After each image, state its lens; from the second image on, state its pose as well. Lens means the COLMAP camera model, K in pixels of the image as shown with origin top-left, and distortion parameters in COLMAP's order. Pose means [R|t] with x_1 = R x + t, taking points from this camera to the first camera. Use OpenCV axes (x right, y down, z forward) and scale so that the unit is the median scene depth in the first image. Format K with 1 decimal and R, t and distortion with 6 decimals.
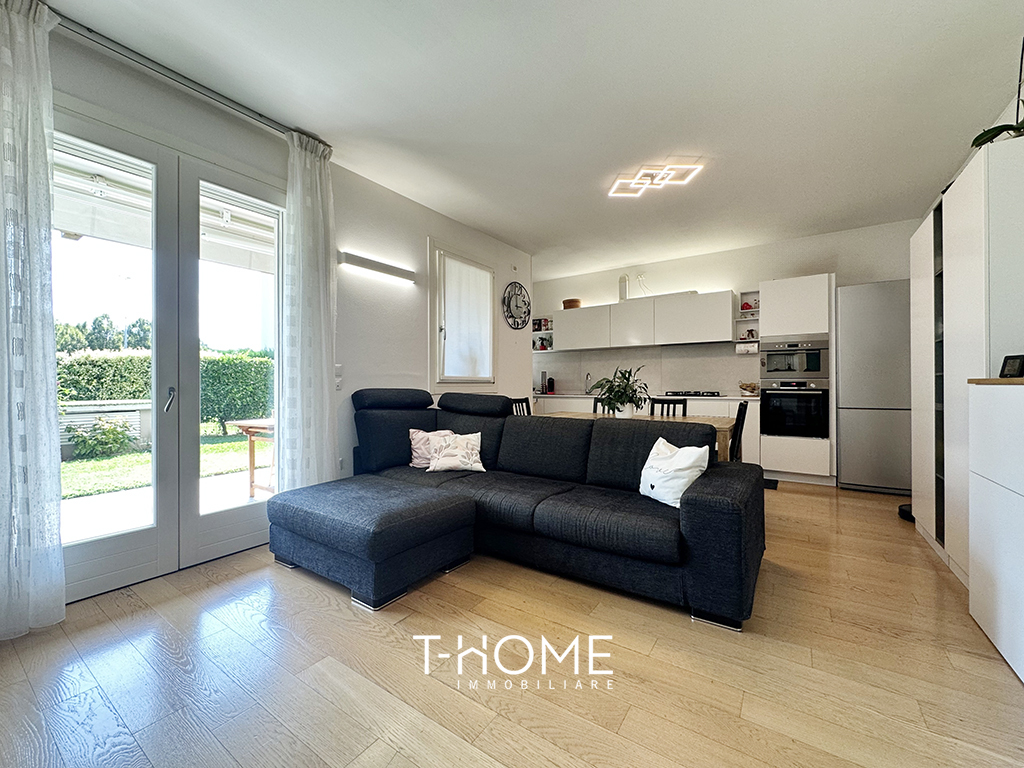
lens RADIAL K [[417.6, 0, 507.8], [0, 417.6, 382.4], [0, 0, 1]] dist [-0.003763, 0.000667]
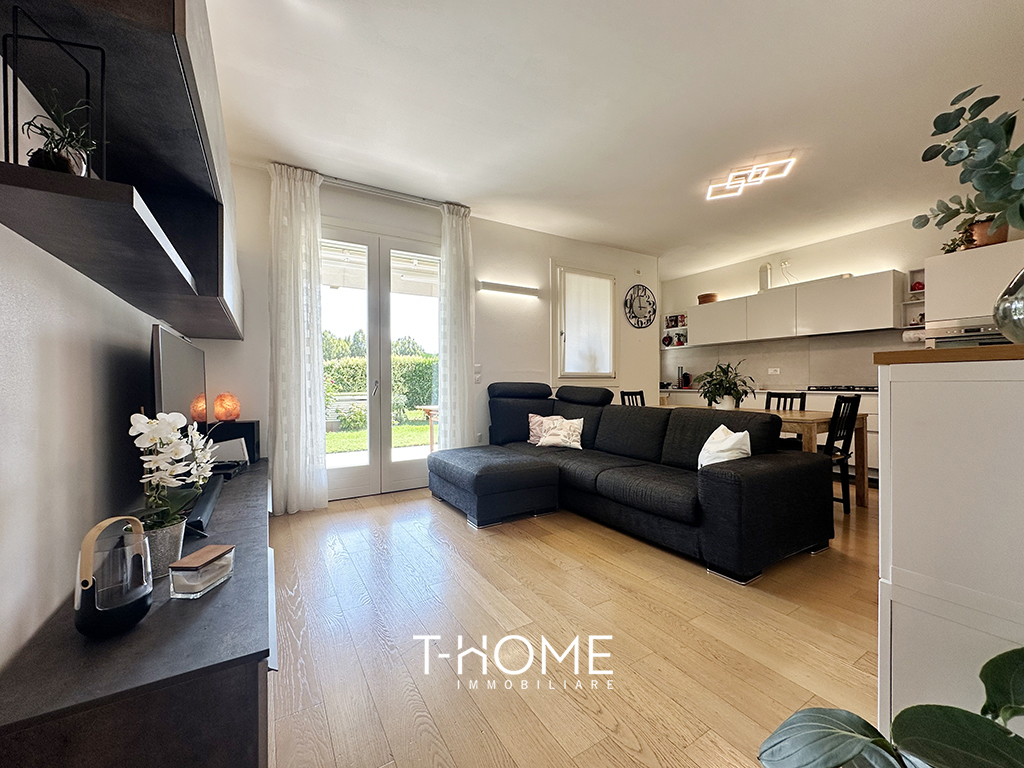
lens RADIAL K [[417.6, 0, 507.8], [0, 417.6, 382.4], [0, 0, 1]] dist [-0.003763, 0.000667]
pose [[0.907102, -0.002384, -0.420905, 0.242846], [0.005135, 0.999972, 0.005403, 0.008125], [0.420880, -0.007063, 0.907089, -0.186339]]
